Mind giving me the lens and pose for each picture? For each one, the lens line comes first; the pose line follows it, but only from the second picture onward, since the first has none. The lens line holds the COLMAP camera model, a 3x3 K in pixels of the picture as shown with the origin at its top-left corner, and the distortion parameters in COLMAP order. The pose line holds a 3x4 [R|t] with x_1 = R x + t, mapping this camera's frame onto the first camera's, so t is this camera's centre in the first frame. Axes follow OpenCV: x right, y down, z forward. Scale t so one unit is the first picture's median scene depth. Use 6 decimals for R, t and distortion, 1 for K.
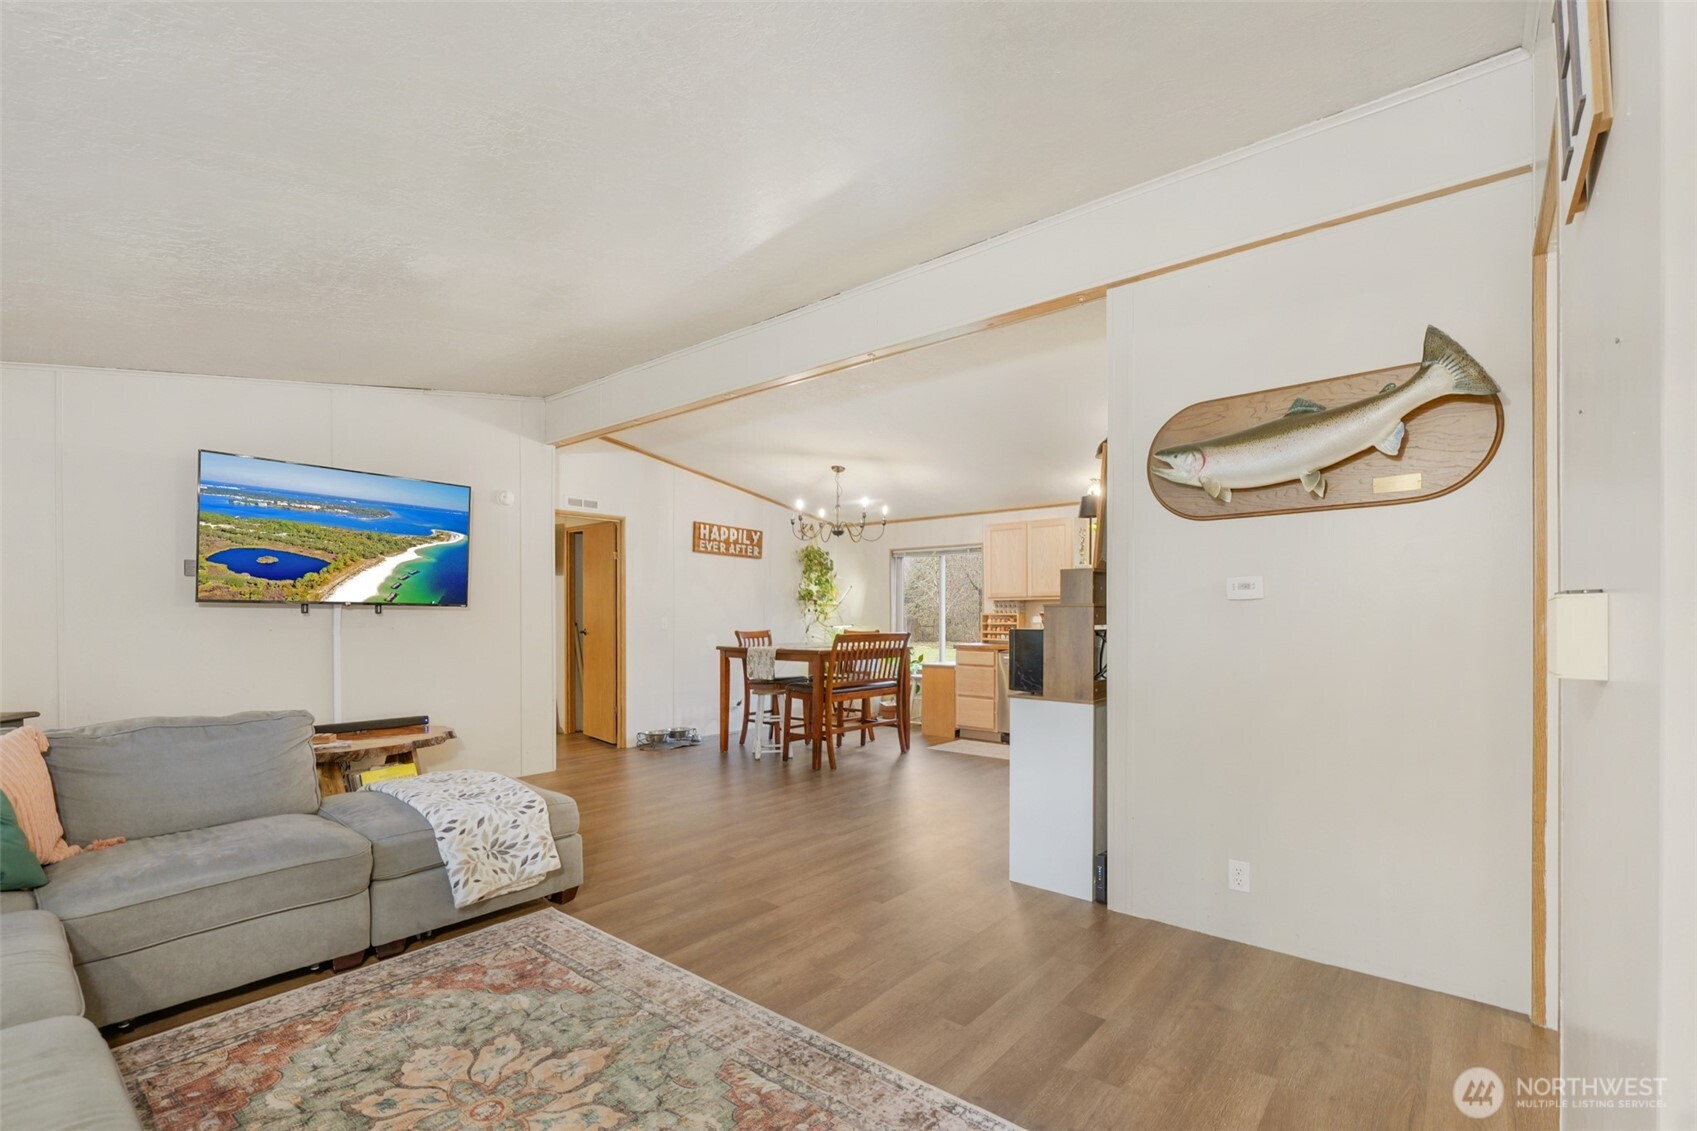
lens RADIAL K [[744.7, 0, 841.9], [0, 744.7, 614.5], [0, 0, 1]] dist [-0.002867, -0.000163]
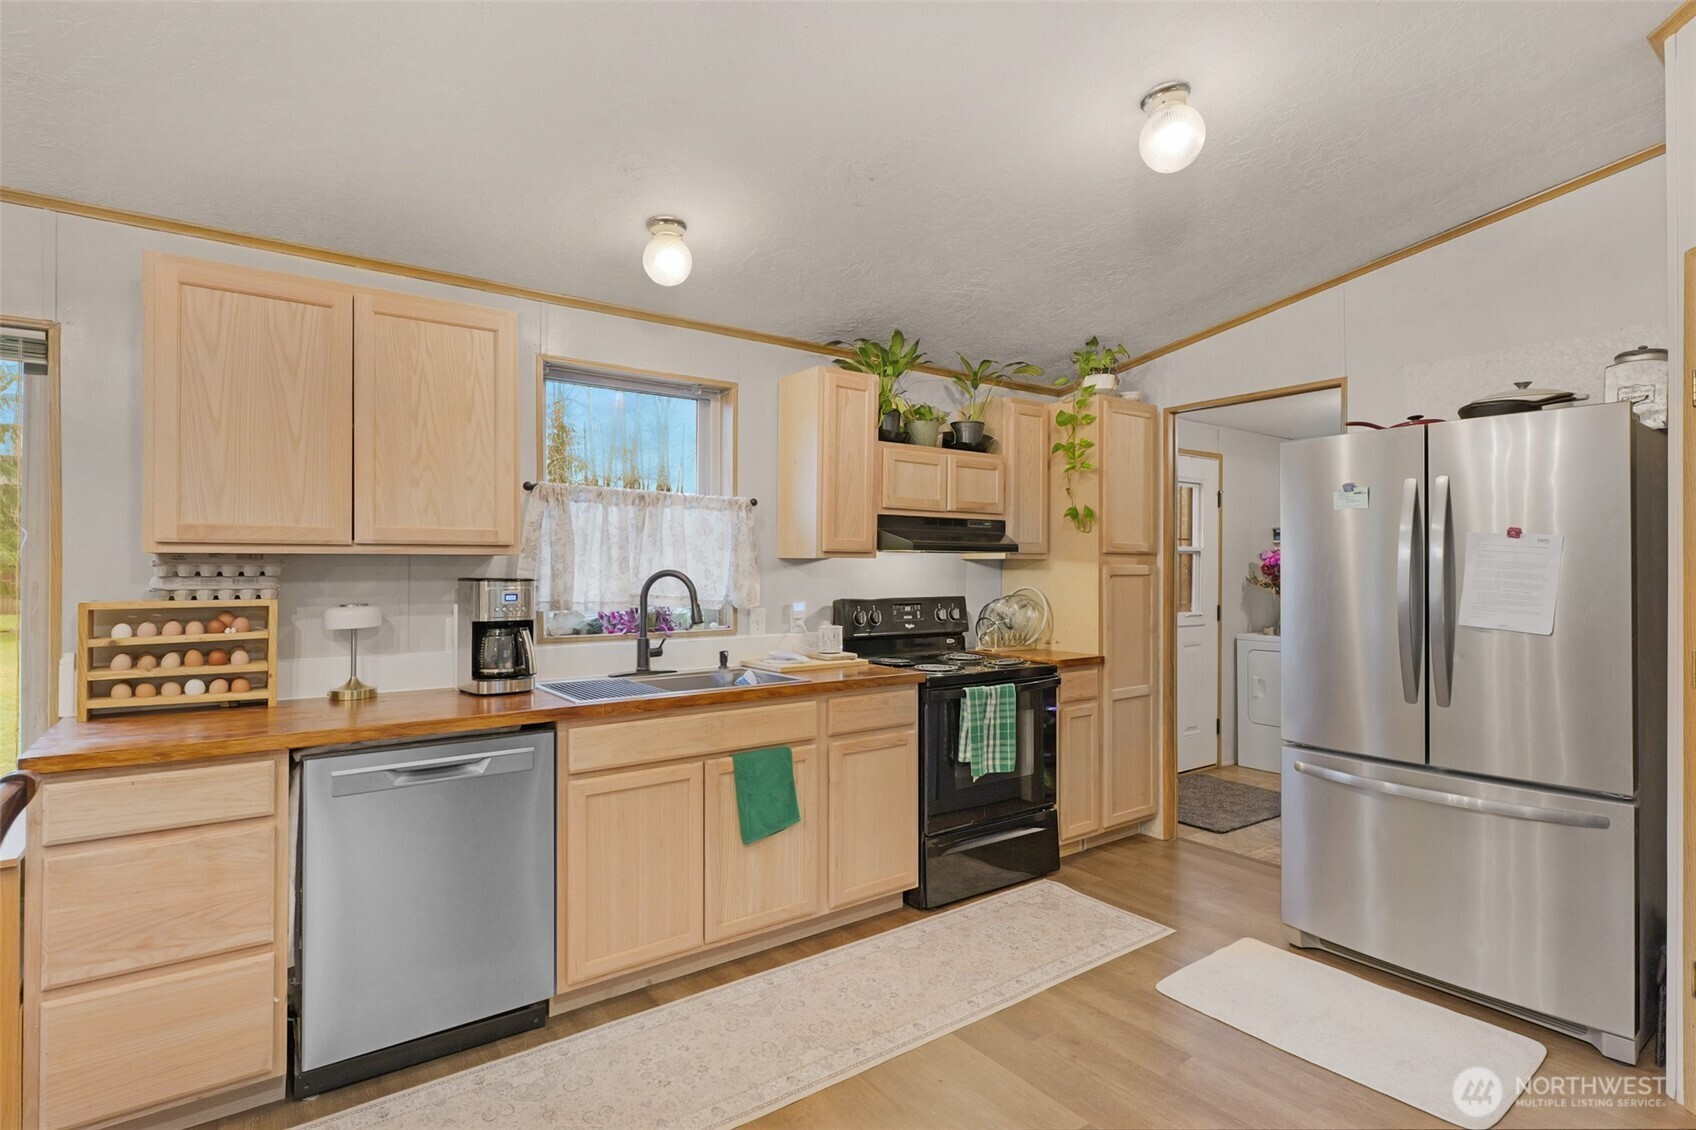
lens RADIAL K [[848.5, 0, 846.9], [0, 848.5, 565.6], [0, 0, 1]] dist [0.000153, -0.000130]
pose [[0.233317, 0.003101, 0.972396, -0.049217], [-0.001076, 0.999995, -0.002930, -0.023480], [-0.972400, -0.000363, 0.233319, 1.195242]]
